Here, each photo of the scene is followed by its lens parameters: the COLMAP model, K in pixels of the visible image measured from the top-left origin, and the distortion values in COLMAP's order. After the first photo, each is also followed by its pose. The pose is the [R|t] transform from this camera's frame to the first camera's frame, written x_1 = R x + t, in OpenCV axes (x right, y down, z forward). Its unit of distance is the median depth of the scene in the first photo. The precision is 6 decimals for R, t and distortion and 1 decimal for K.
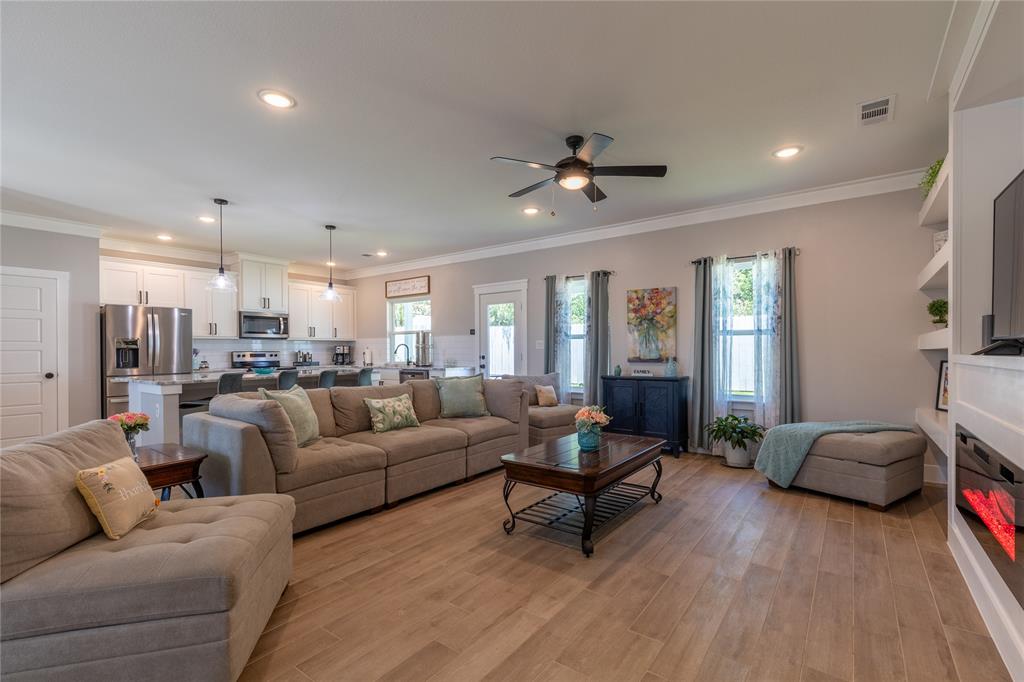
lens RADIAL K [[455.2, 0, 517.1], [0, 455.2, 352.0], [0, 0, 1]] dist [0.003866, -0.000114]
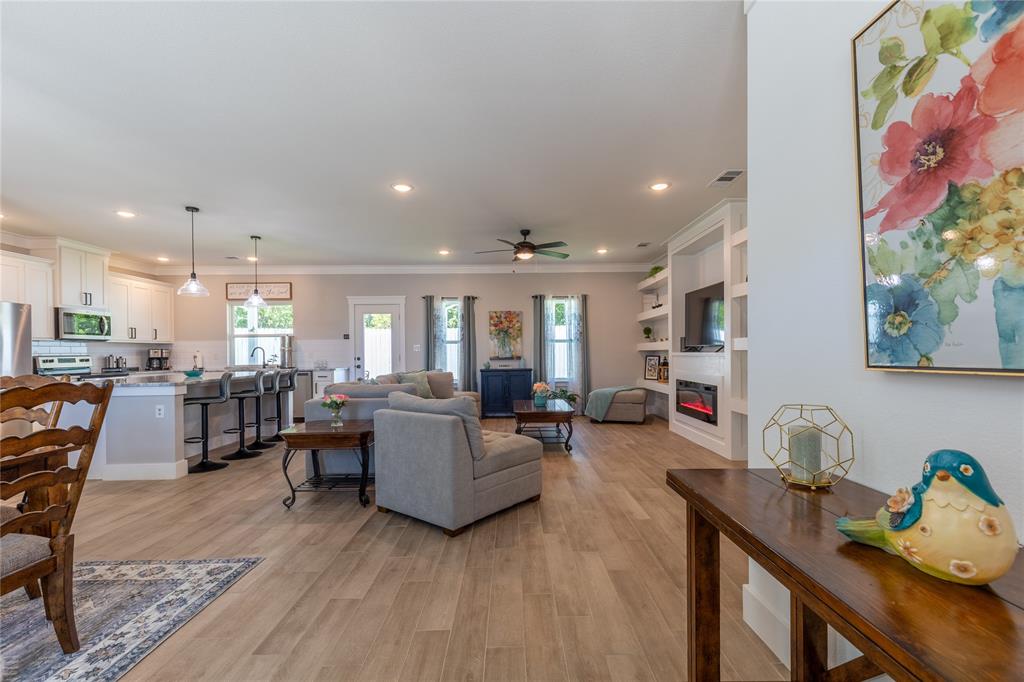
lens RADIAL K [[460.0, 0, 516.4], [0, 460.0, 351.7], [0, 0, 1]] dist [0.009418, -0.000279]
pose [[0.799290, -0.003939, 0.600932, -0.534553], [0.008685, 0.999950, -0.004998, 0.003448], [-0.600882, 0.009214, 0.799284, -0.216681]]
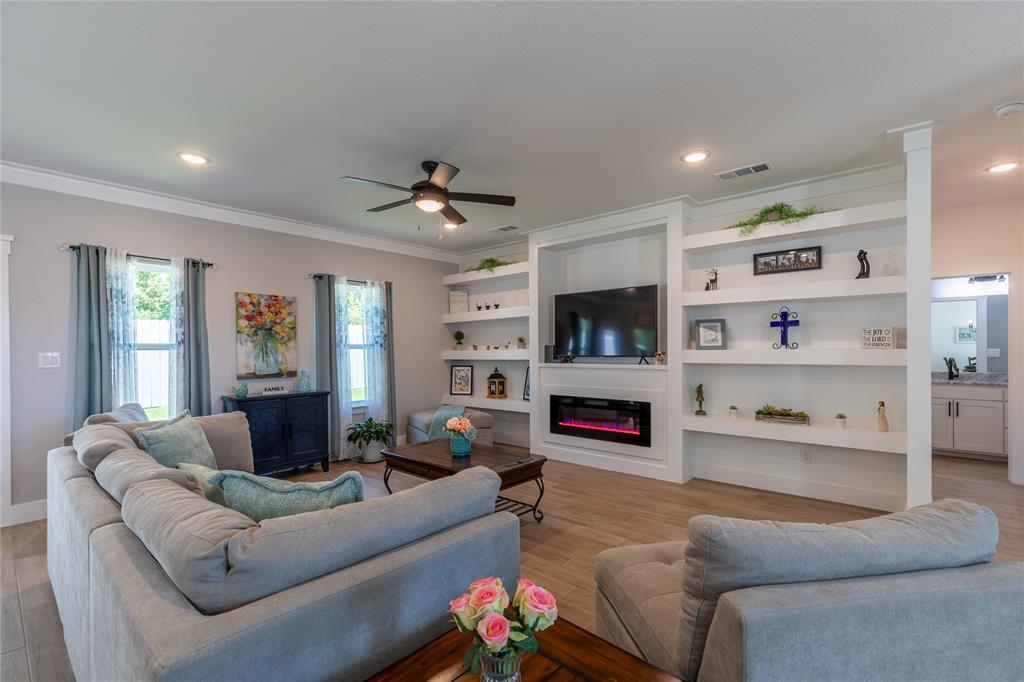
lens RADIAL K [[455.2, 0, 517.1], [0, 455.2, 352.0], [0, 0, 1]] dist [0.003866, -0.000114]
pose [[0.085308, 0.000708, 0.996354, -0.490897], [0.012611, 0.999919, -0.001790, -0.018007], [-0.996275, 0.012717, 0.085292, 0.396772]]
